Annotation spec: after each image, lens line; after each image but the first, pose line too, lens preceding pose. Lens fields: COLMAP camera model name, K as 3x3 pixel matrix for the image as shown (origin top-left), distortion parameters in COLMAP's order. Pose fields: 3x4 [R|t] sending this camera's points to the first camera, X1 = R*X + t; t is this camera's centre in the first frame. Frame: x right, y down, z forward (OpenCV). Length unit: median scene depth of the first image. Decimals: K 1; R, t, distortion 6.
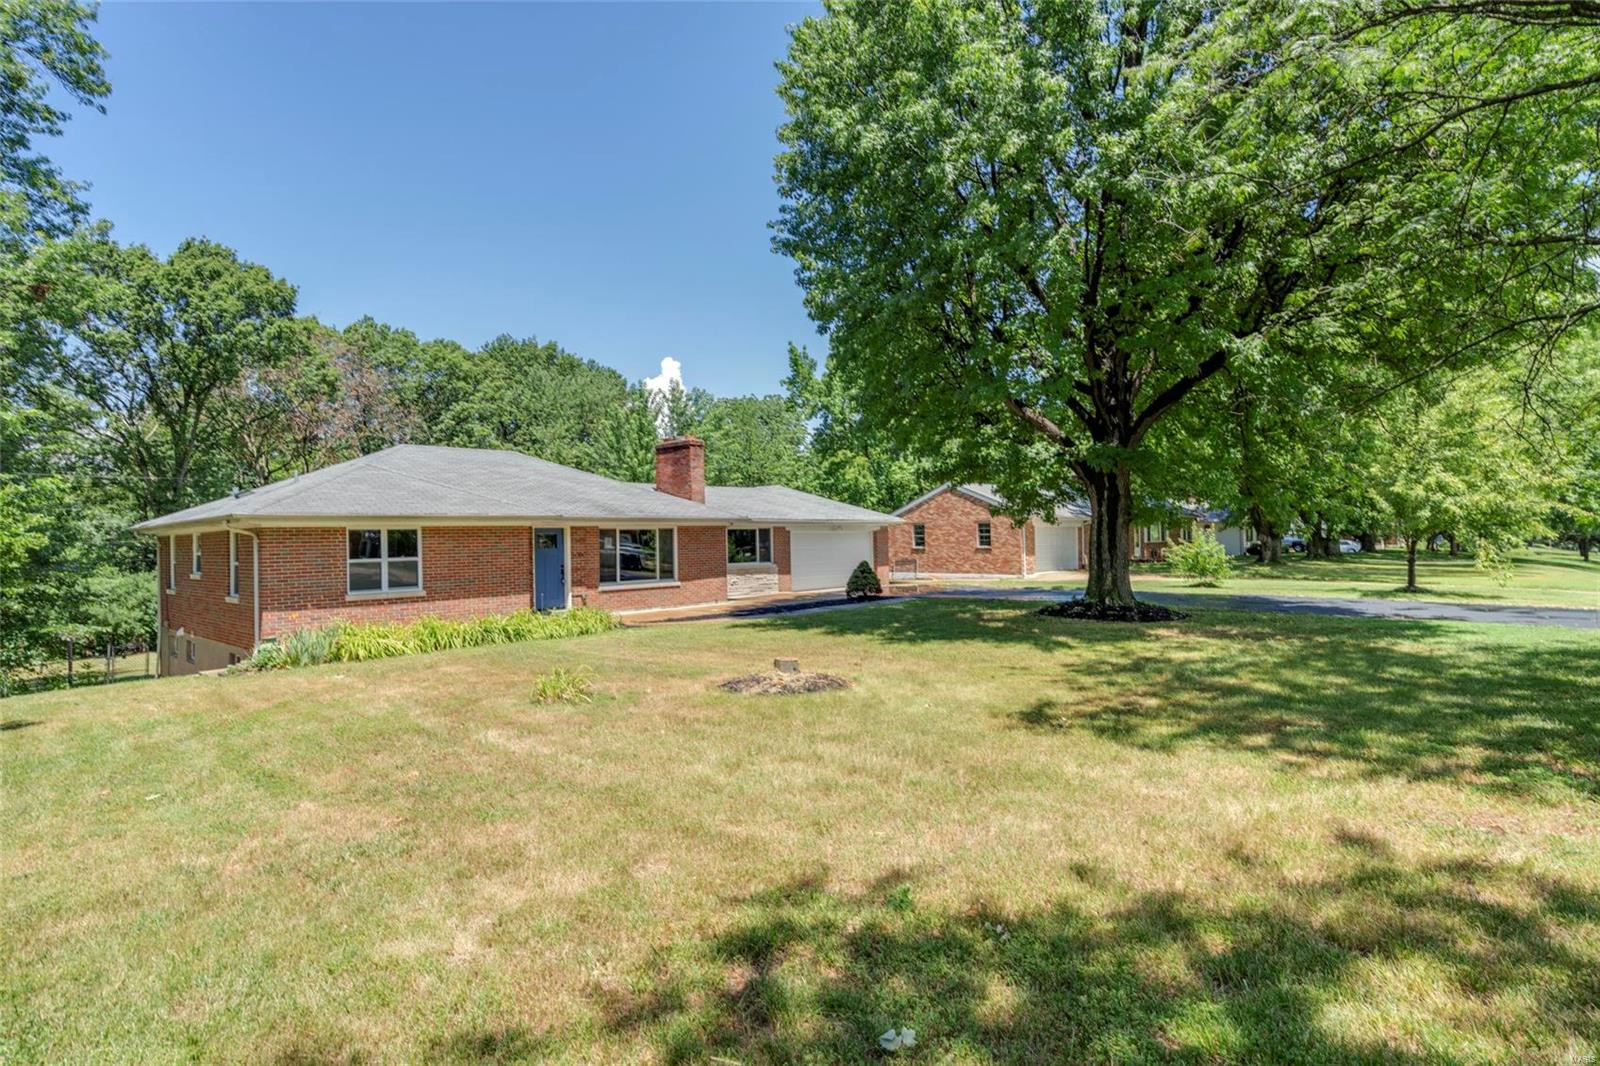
lens RADIAL K [[820.1, 0, 800.0], [0, 820.1, 533.0], [0, 0, 1]] dist [0.000126, 0.000002]
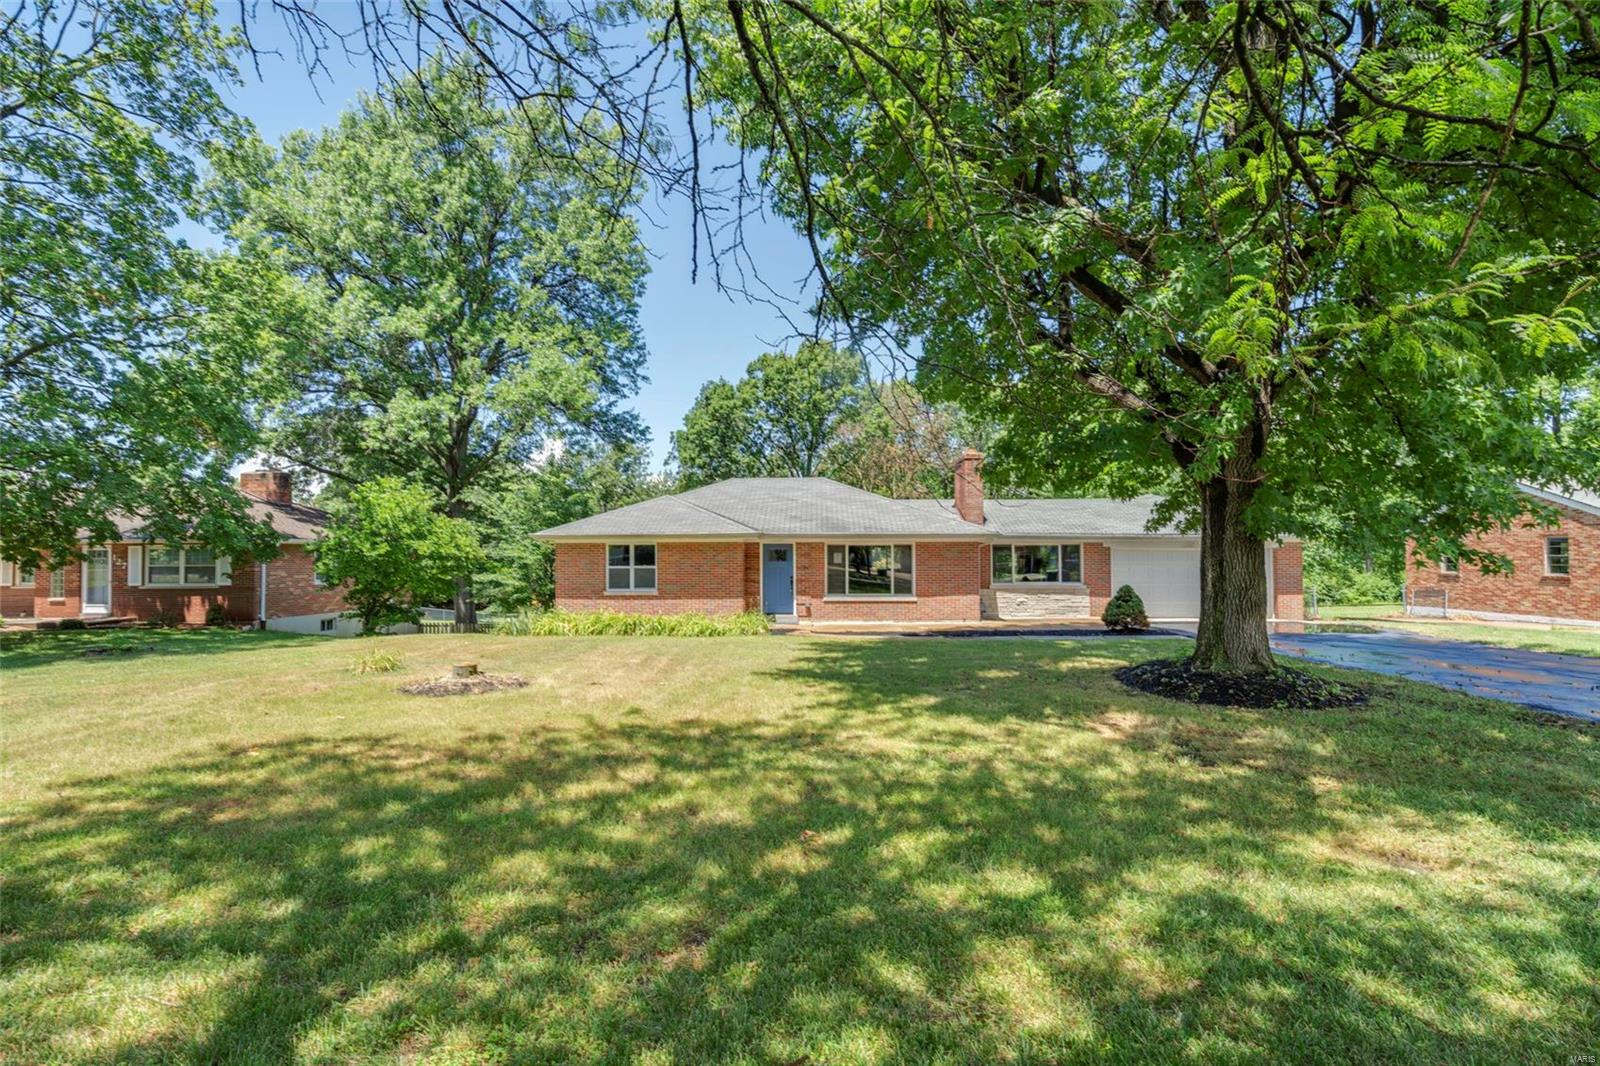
lens RADIAL K [[730.0, 0, 798.0], [0, 730.0, 530.7], [0, 0, 1]] dist [-0.023284, 0.035359]
pose [[0.662530, -0.006188, -0.749010, 0.464092], [-0.006567, 0.999879, -0.014070, -0.009824], [0.749007, 0.014241, 0.662409, 0.314659]]
